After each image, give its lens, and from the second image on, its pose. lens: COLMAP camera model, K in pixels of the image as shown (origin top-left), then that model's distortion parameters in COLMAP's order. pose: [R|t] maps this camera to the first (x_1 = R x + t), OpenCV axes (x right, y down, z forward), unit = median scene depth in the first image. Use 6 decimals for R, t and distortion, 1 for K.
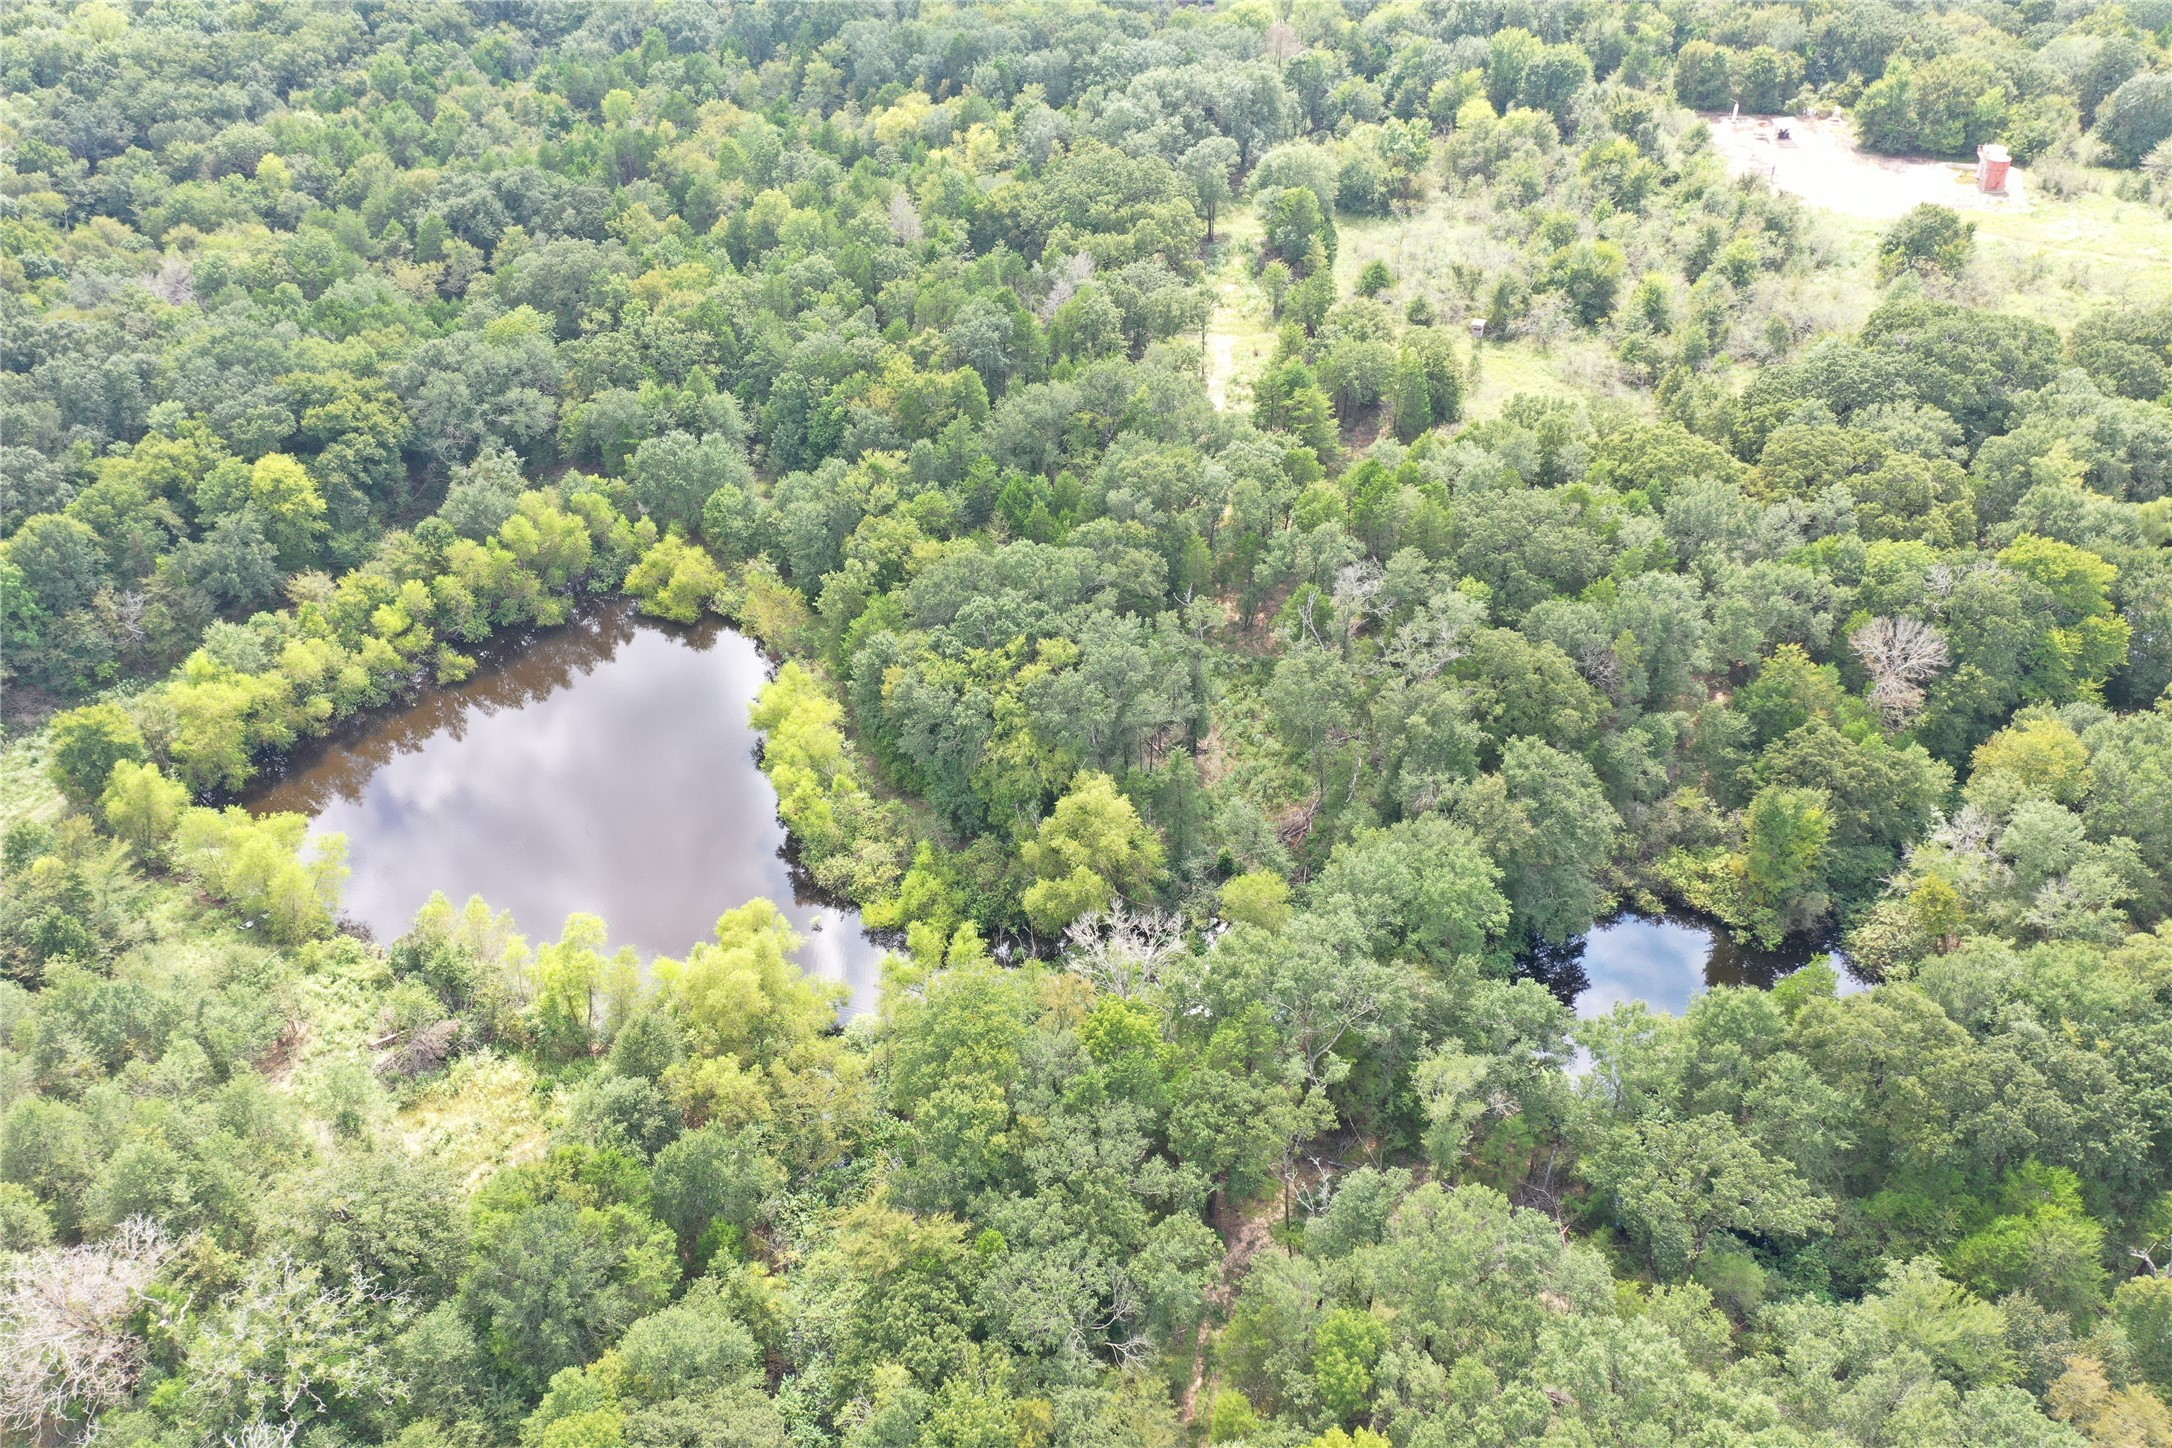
lens RADIAL K [[1705.3, 0, 1086.0], [0, 1705.3, 724.0], [0, 0, 1]] dist [0.019518, -0.000174]
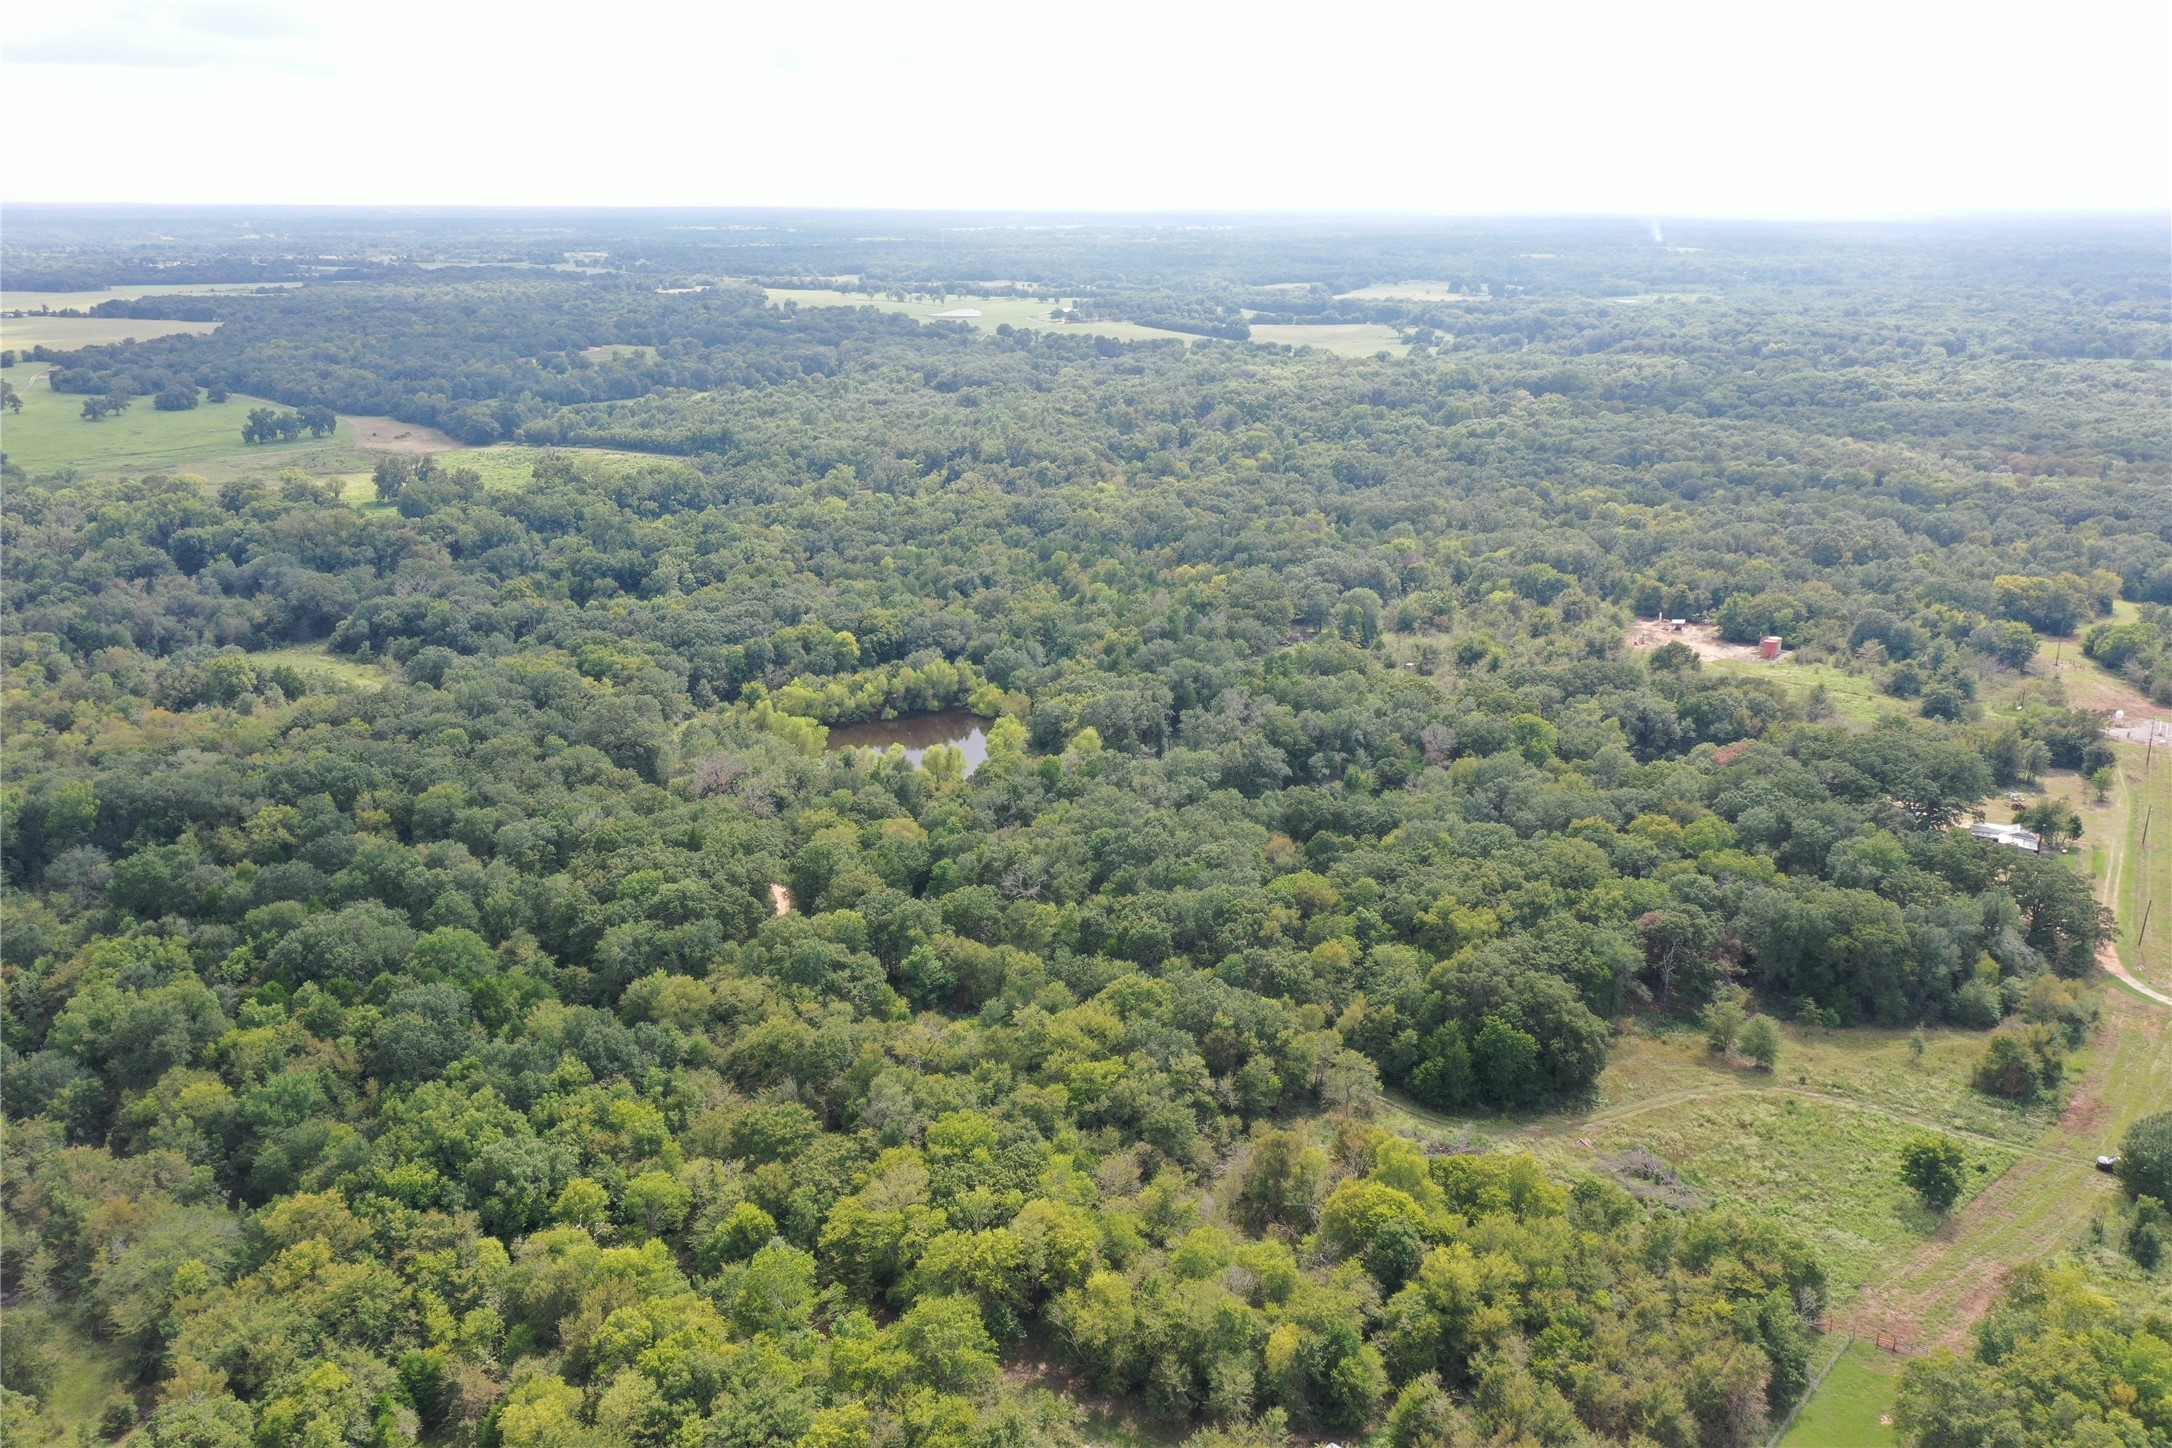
lens RADIAL K [[1705.3, 0, 1086.0], [0, 1705.3, 724.0], [0, 0, 1]] dist [0.019518, -0.000174]
pose [[0.935993, 0.127336, -0.328182, 0.535496], [-0.232364, 0.923810, -0.304272, 0.513077], [0.264433, 0.361054, 0.894268, -0.834772]]
